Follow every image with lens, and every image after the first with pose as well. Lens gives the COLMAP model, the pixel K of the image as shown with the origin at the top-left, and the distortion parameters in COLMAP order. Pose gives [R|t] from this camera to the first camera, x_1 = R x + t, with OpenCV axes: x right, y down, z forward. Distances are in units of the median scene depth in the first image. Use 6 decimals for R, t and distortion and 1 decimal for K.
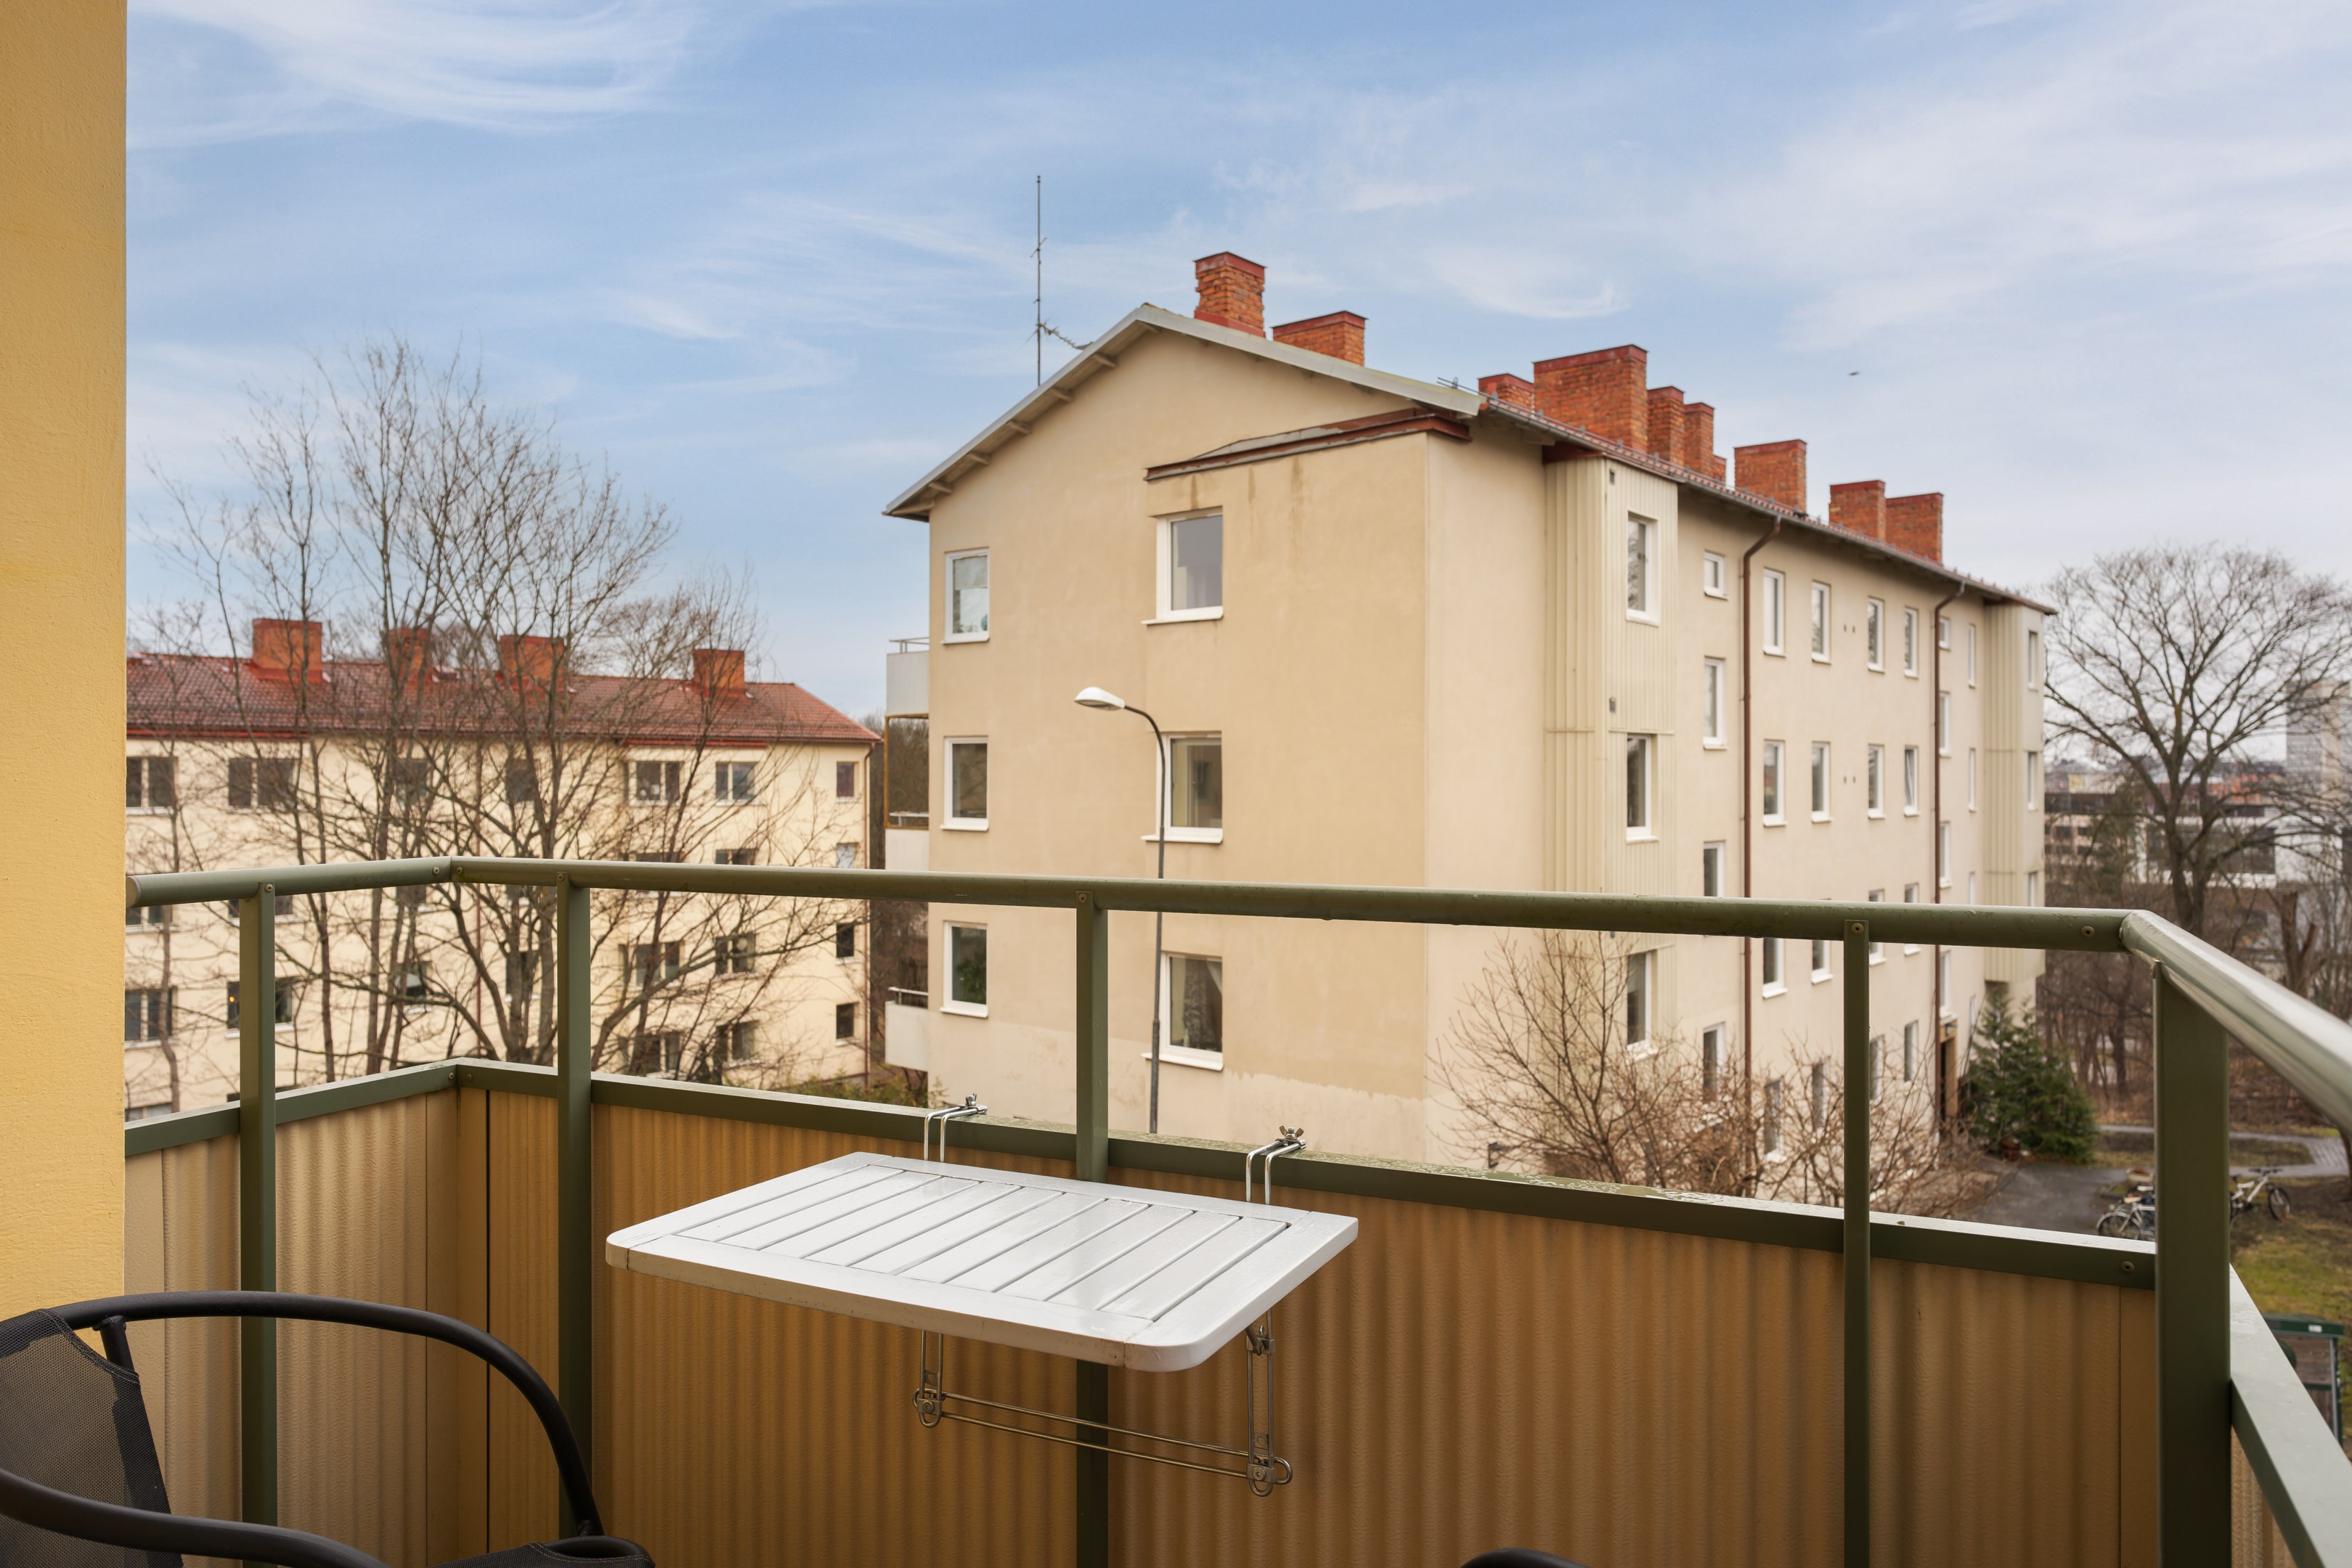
lens RADIAL K [[1544.0, 0, 1185.1], [0, 1544.0, 770.0], [0, 0, 1]] dist [-0.000671, 0.001516]
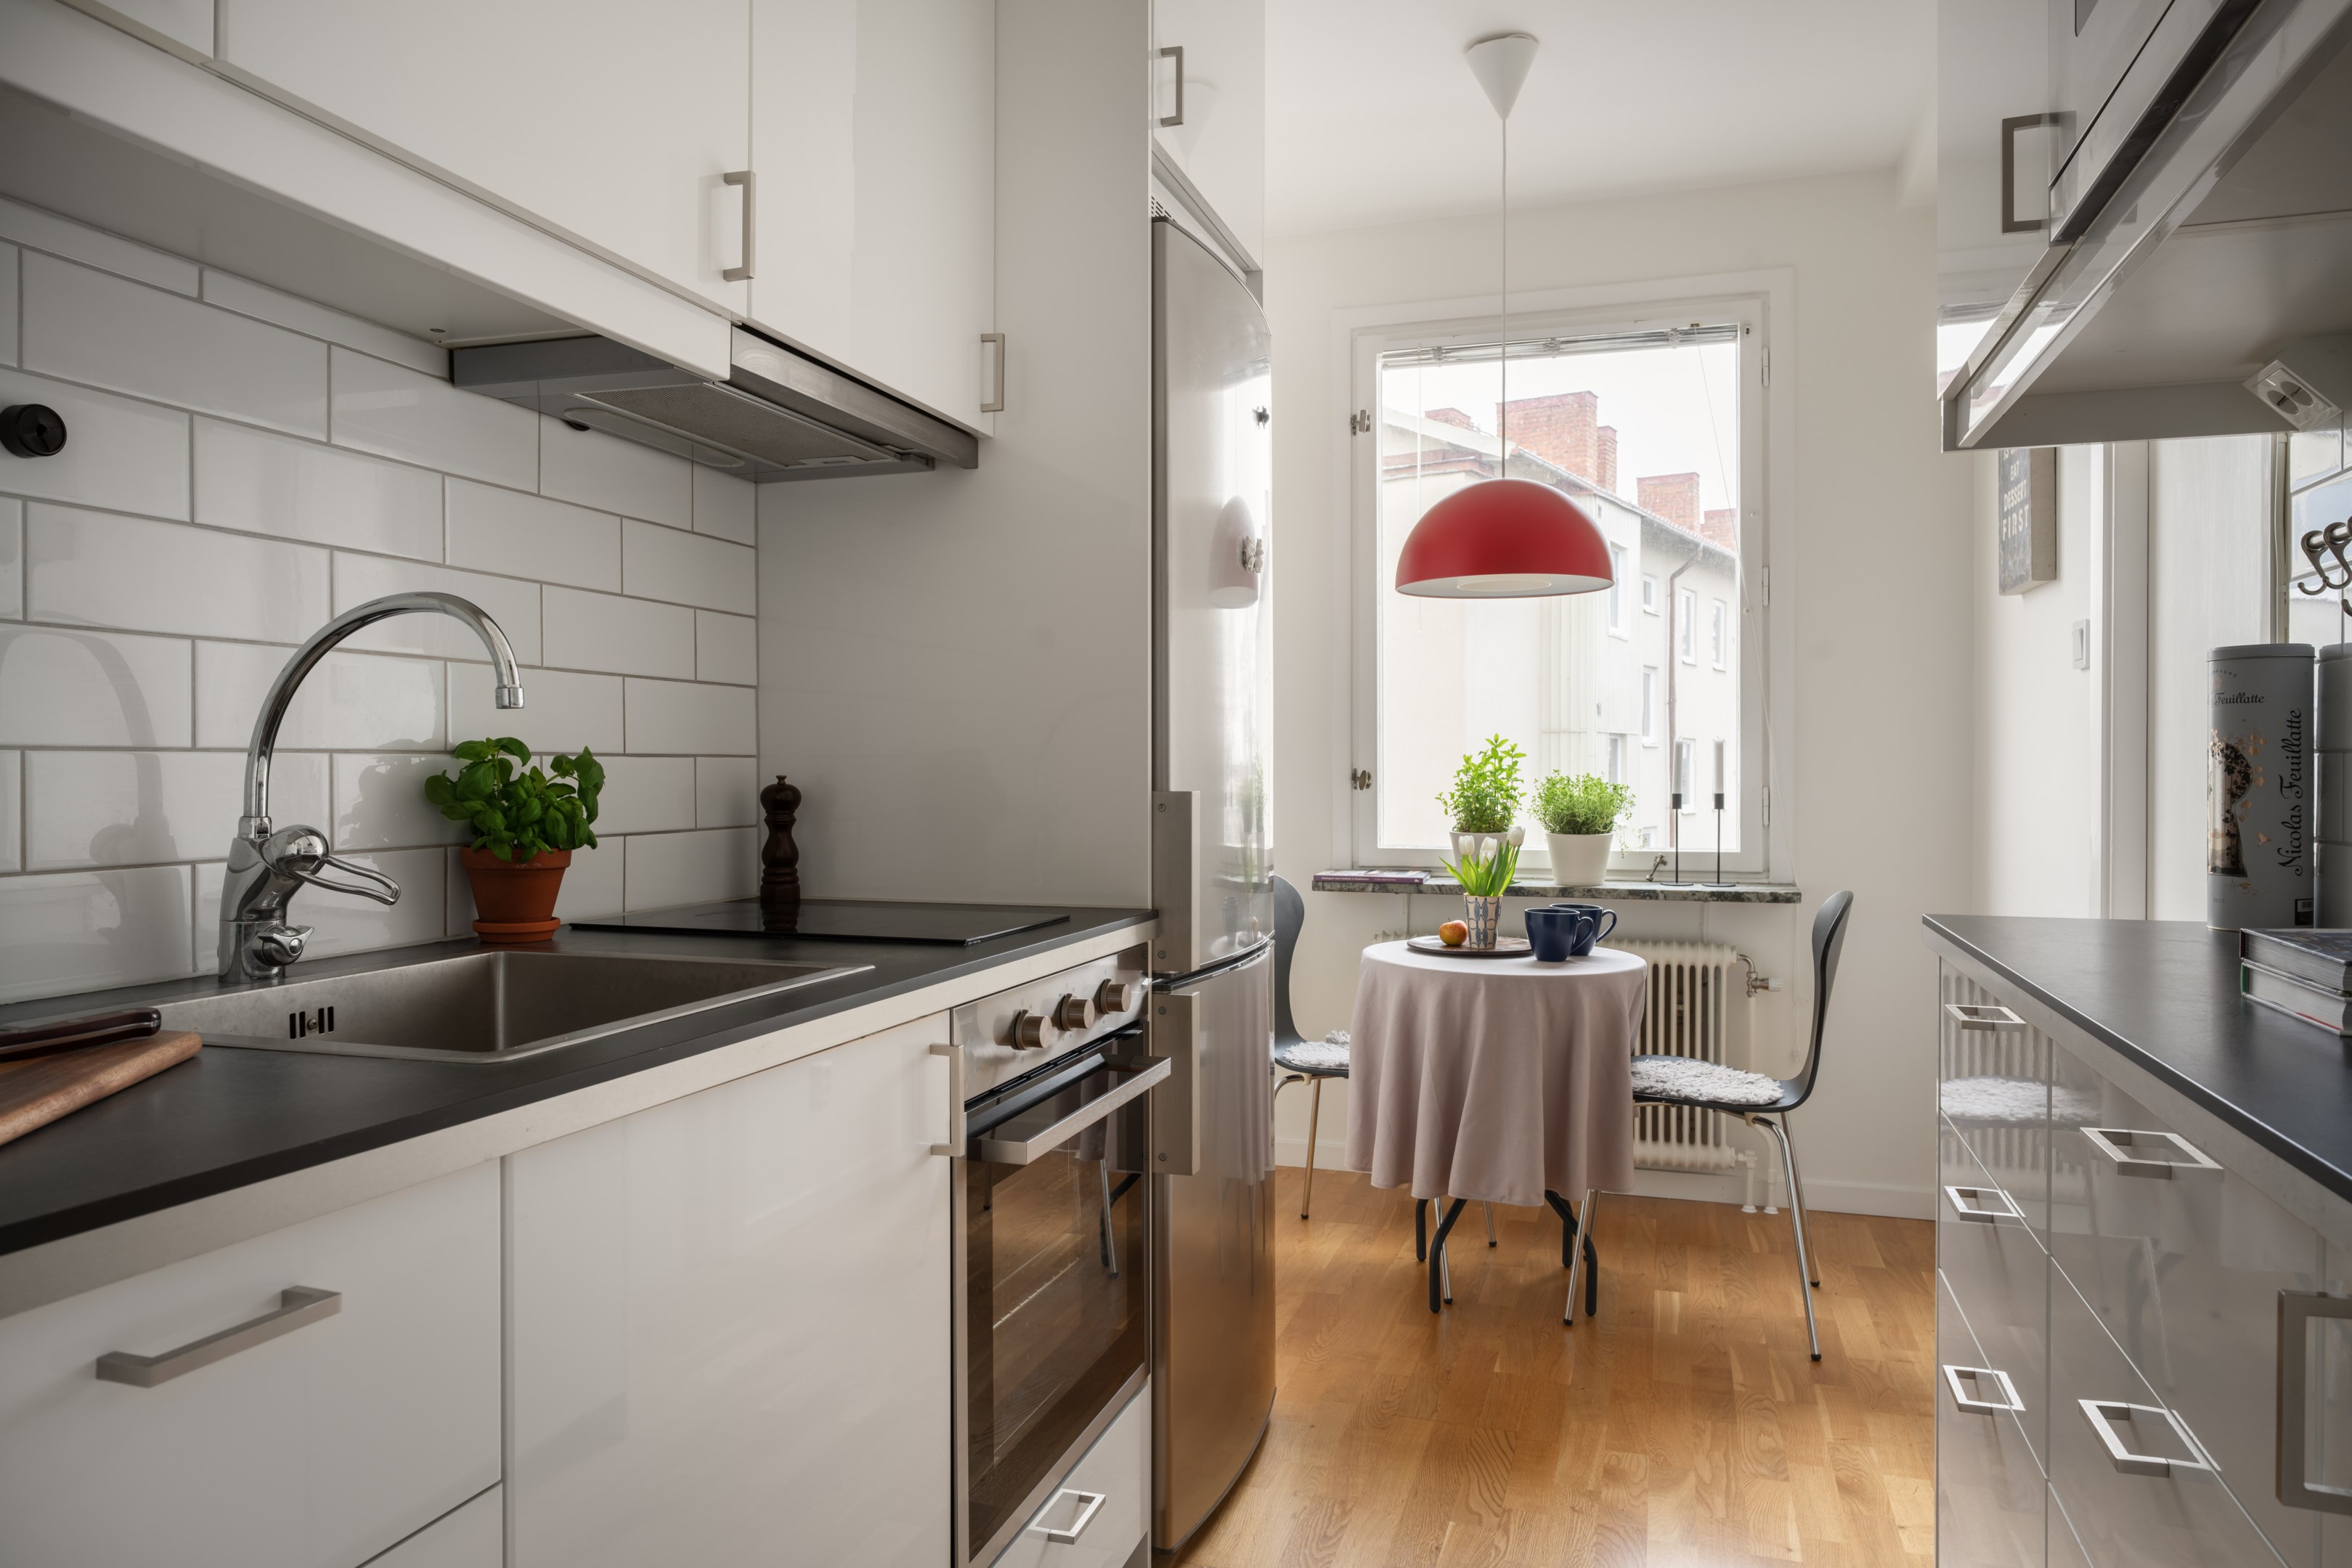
lens RADIAL K [[1527.4, 0, 1177.0], [0, 1527.4, 775.5], [0, 0, 1]] dist [-0.002923, -0.000045]
pose [[0.992070, -0.000696, 0.125688, -0.147795], [-0.000228, 0.999973, 0.007334, -0.000653], [-0.125690, -0.007305, 0.992043, -0.076520]]
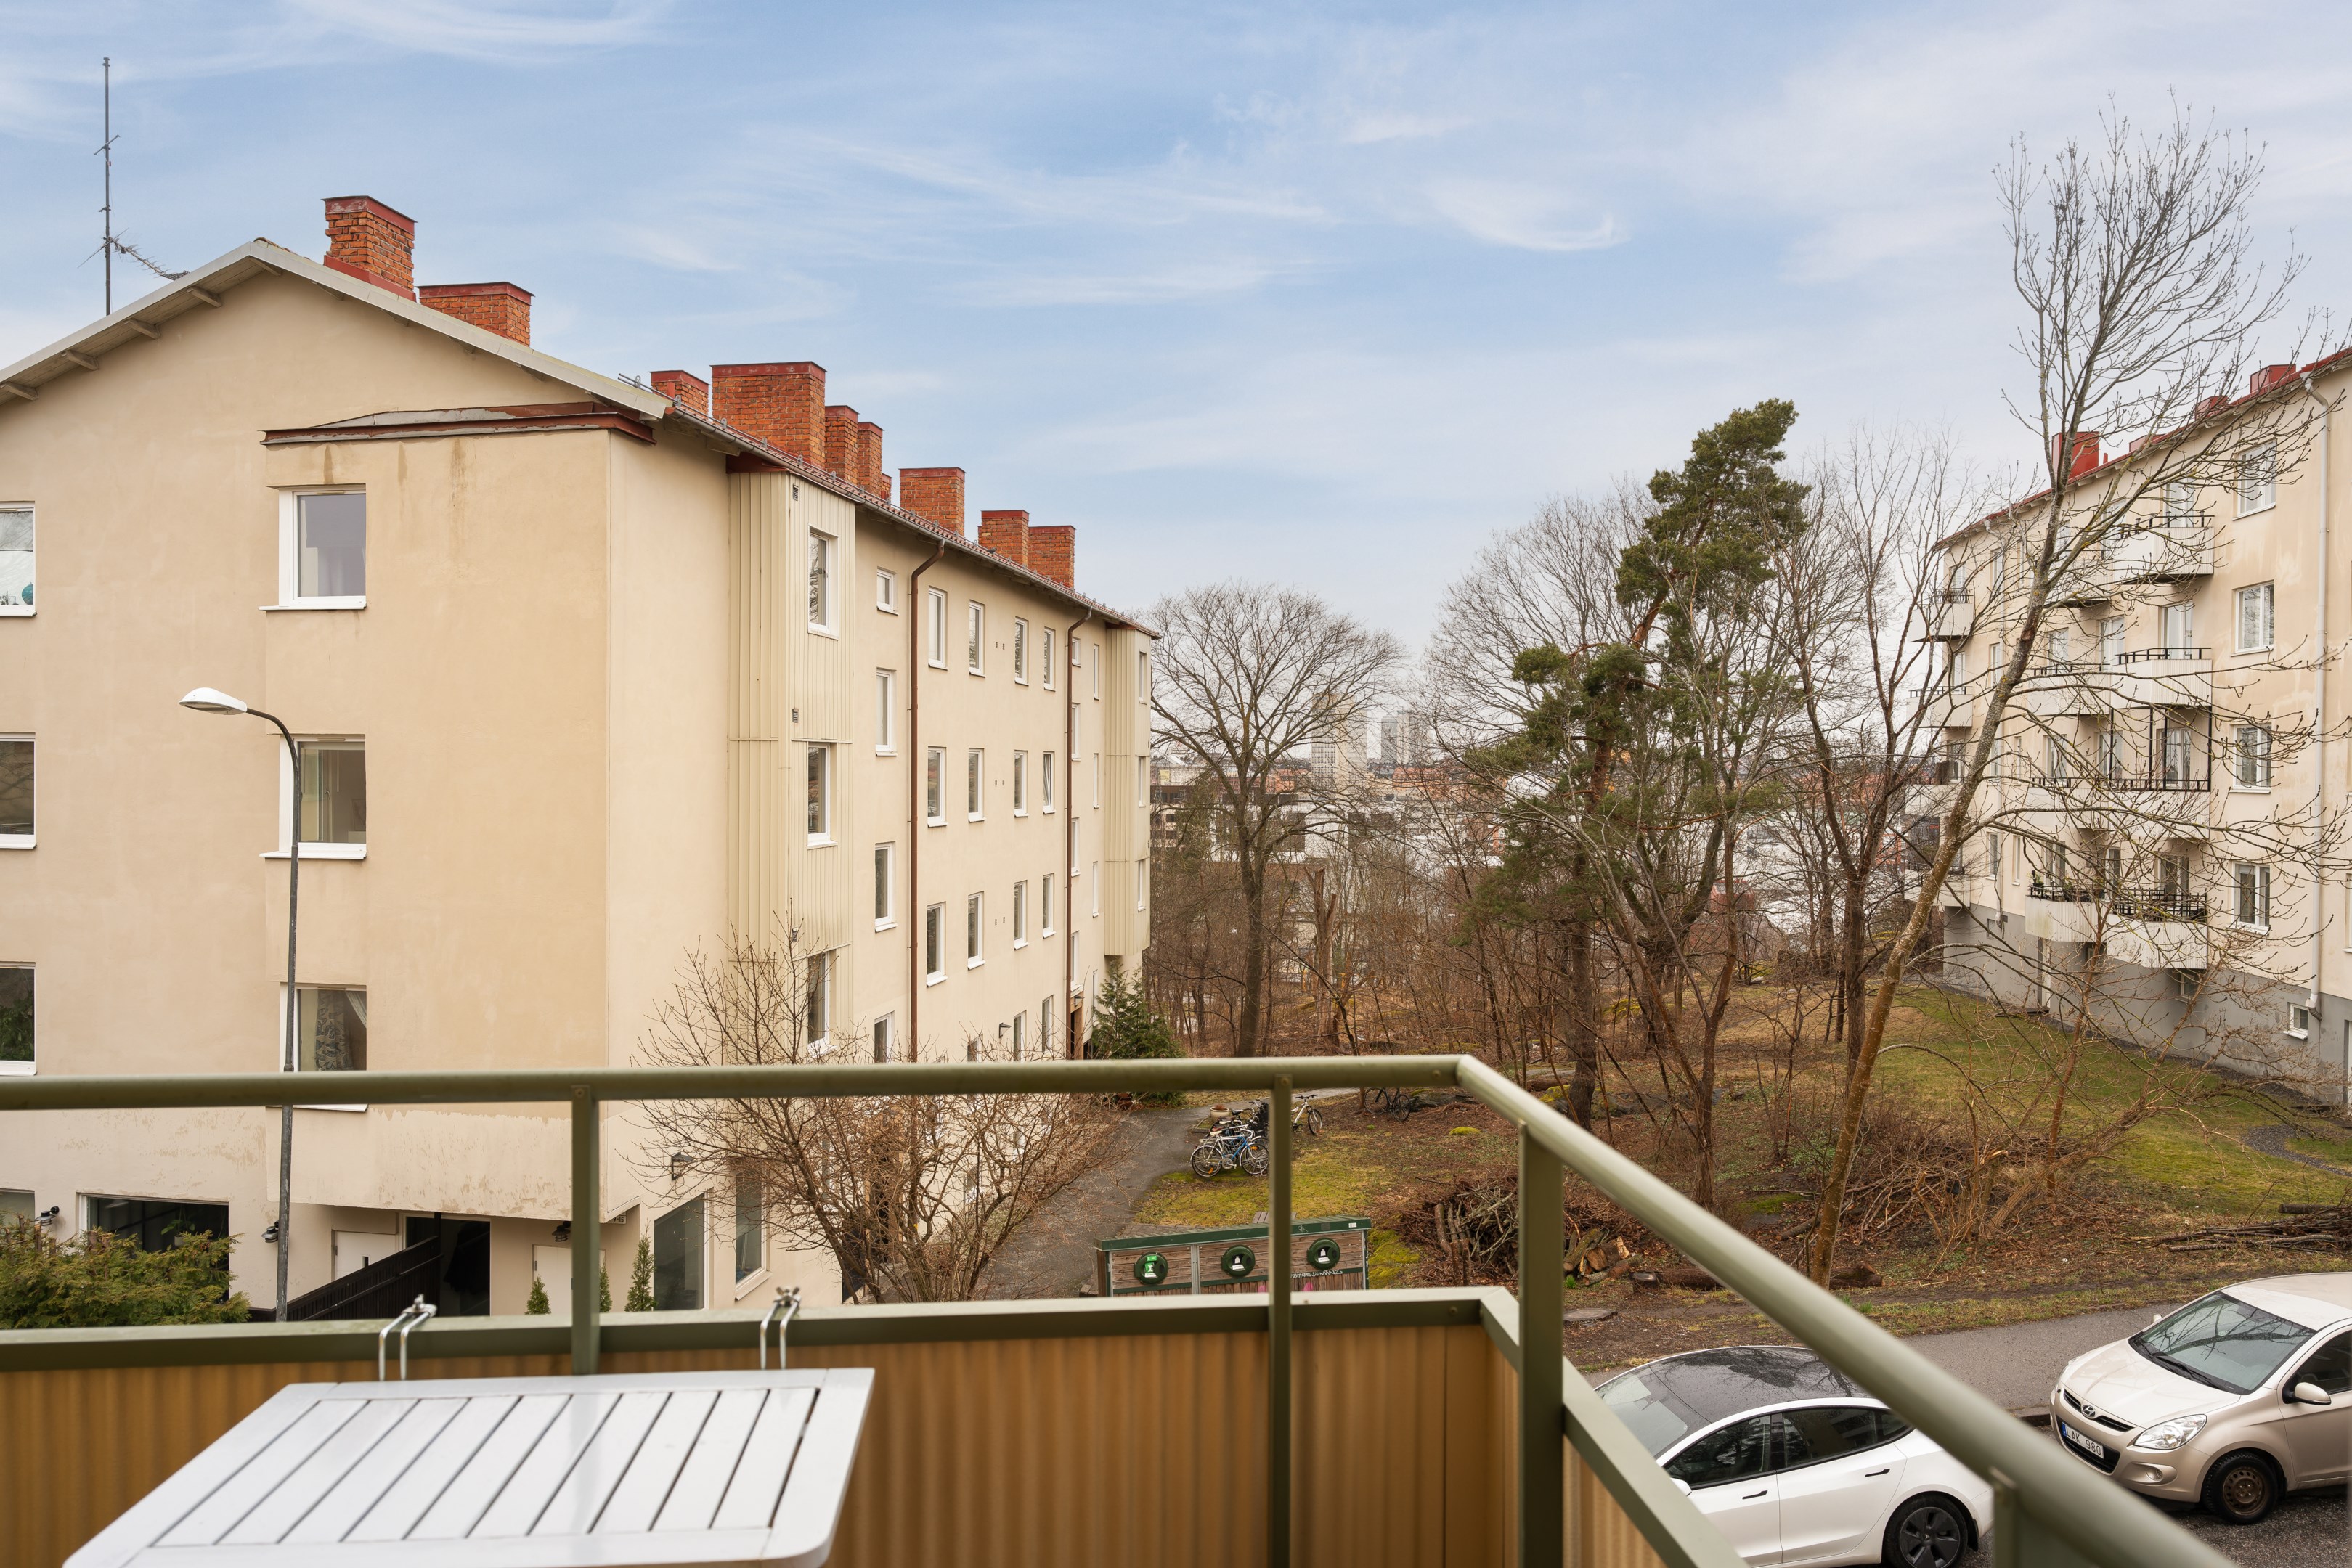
lens RADIAL K [[1524.6, 0, 1172.2], [0, 1524.6, 788.5], [0, 0, 1]] dist [0.002105, 0.001466]
pose [[0.863423, -0.002938, 0.504473, -0.015365], [-0.005630, 0.999865, 0.015458, -0.008624], [-0.504450, -0.016187, 0.863289, -0.002485]]
